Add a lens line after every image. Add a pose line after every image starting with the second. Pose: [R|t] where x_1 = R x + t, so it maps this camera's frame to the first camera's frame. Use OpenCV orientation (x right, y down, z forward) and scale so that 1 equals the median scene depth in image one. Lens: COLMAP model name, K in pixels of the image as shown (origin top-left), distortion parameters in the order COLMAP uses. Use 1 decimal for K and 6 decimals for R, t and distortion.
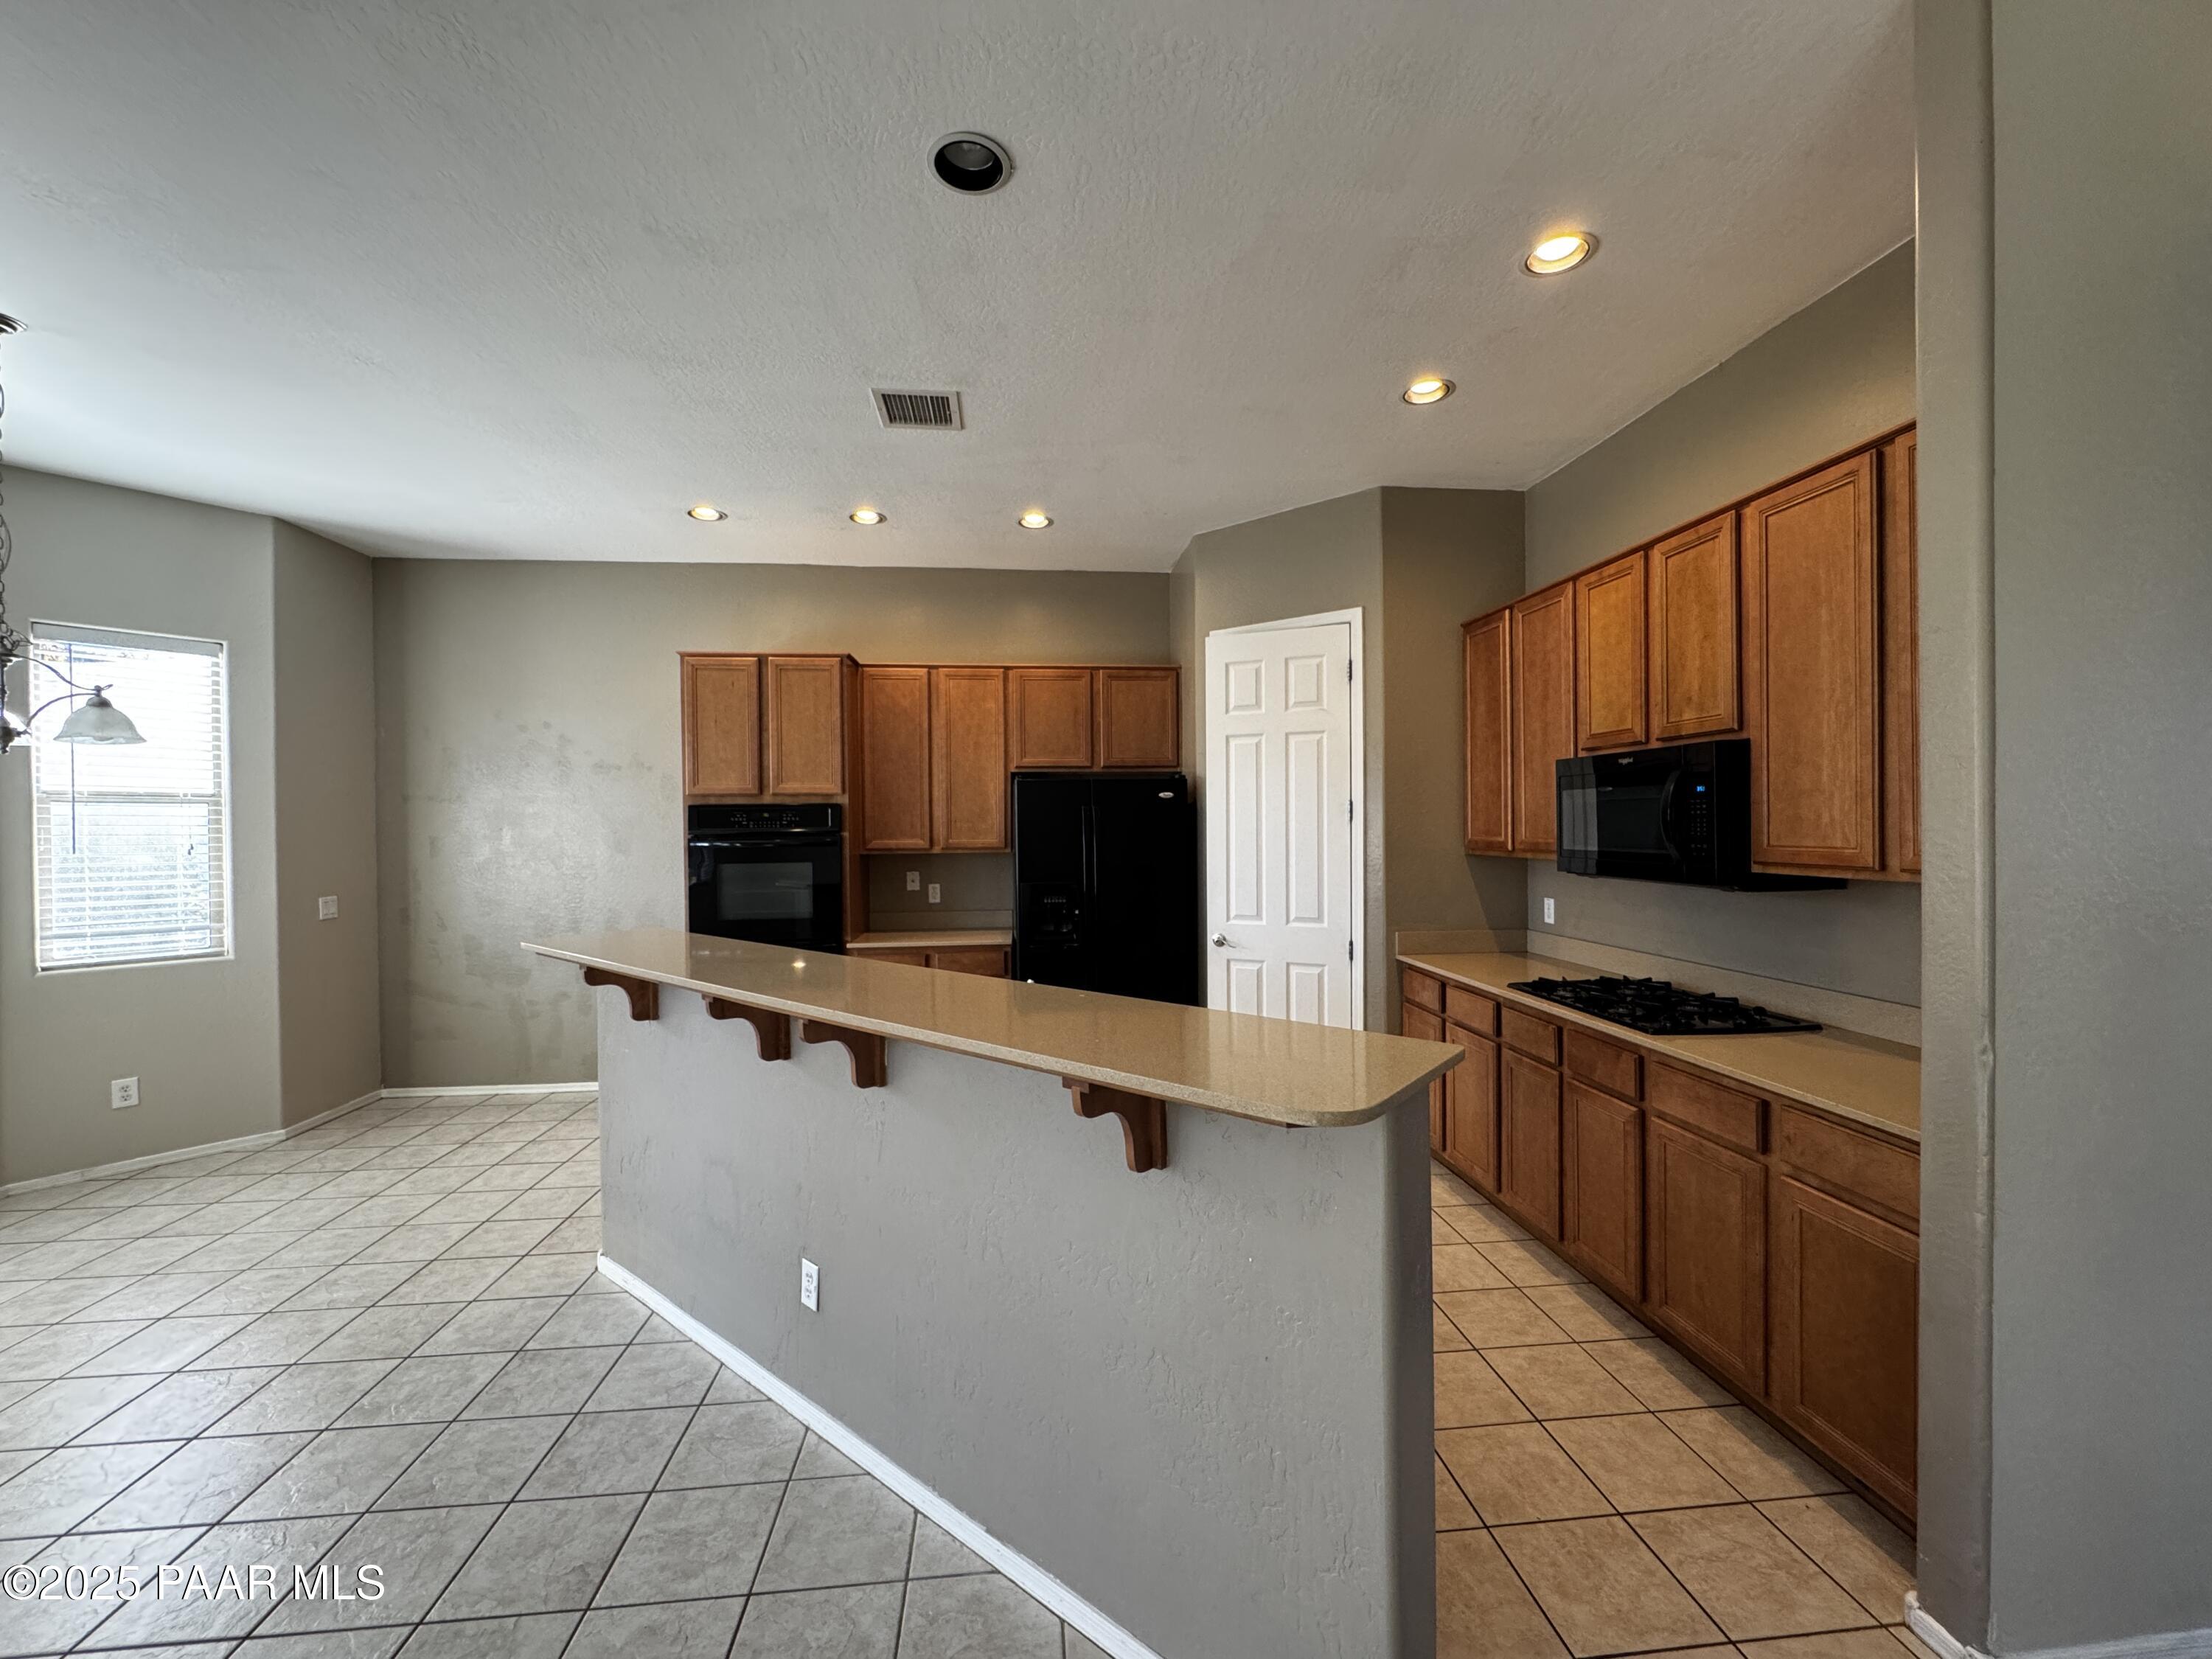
lens RADIAL K [[888.5, 0, 1102.3], [0, 888.5, 833.2], [0, 0, 1]] dist [-0.002183, -0.000067]
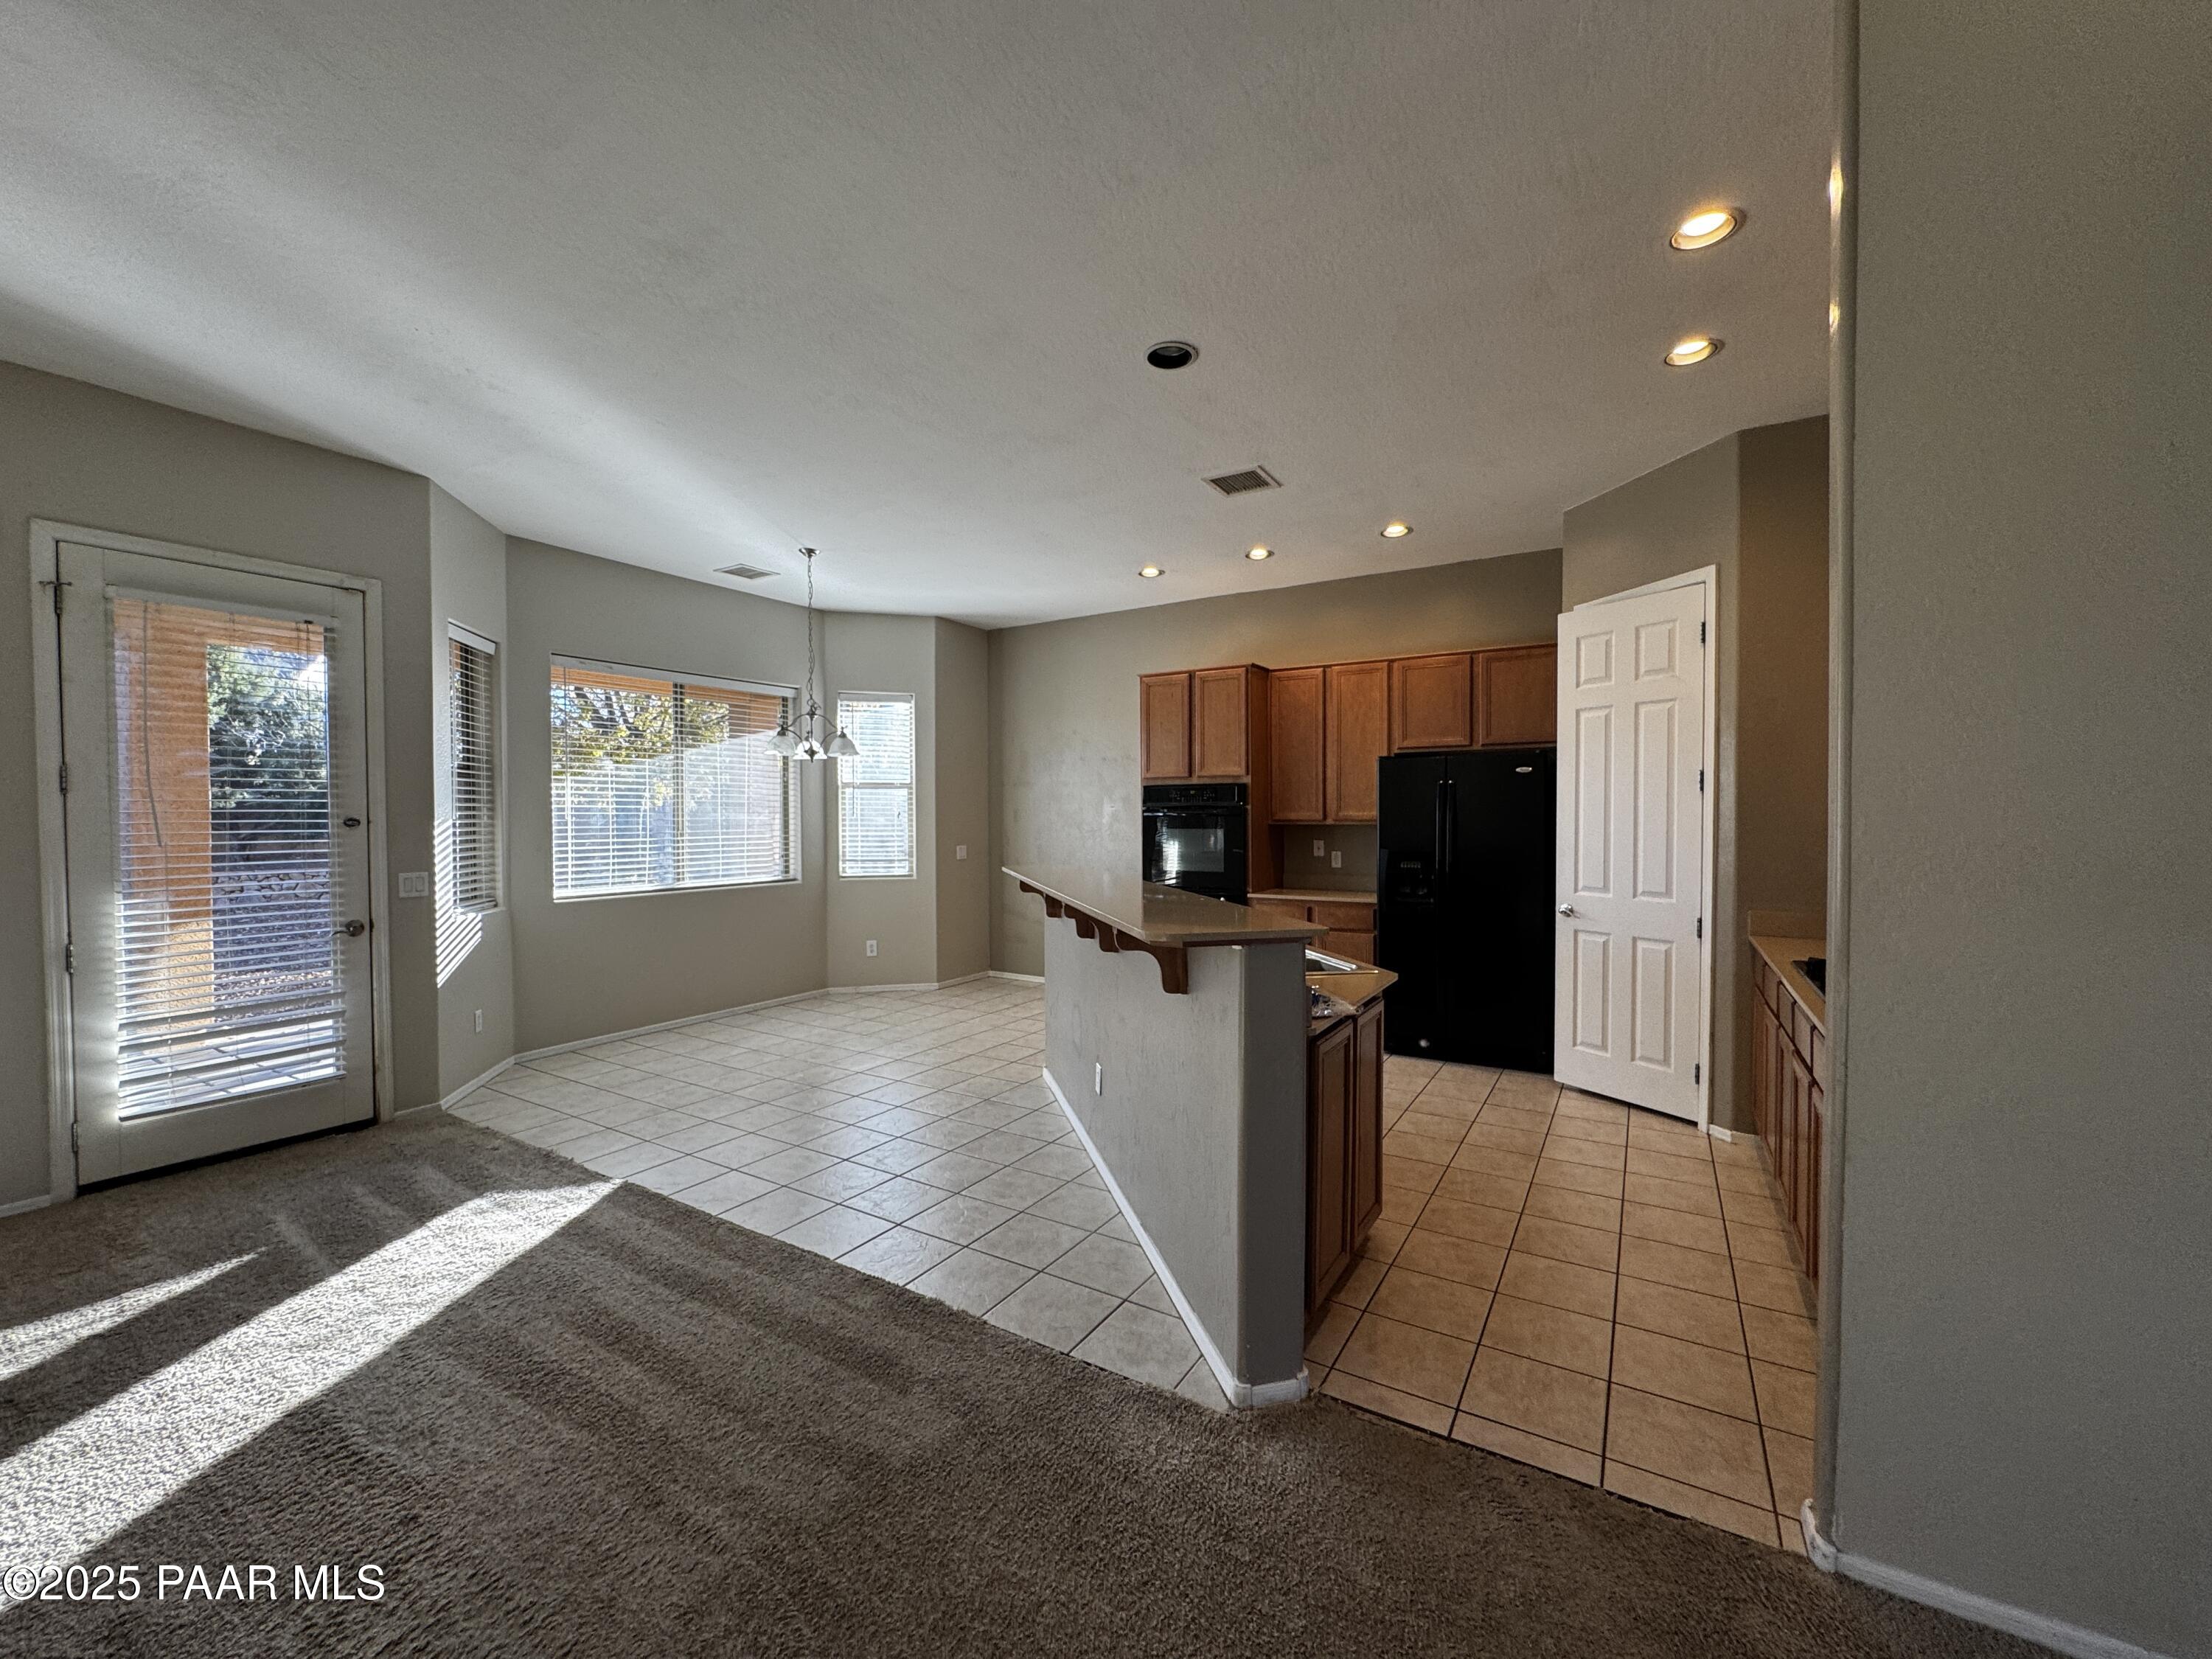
lens RADIAL K [[888.5, 0, 1102.3], [0, 888.5, 833.2], [0, 0, 1]] dist [-0.002183, -0.000067]
pose [[0.793725, 0.018290, -0.608002, 0.319734], [-0.010120, 0.999807, 0.016865, 0.019240], [0.608193, -0.007234, 0.793756, -0.131489]]
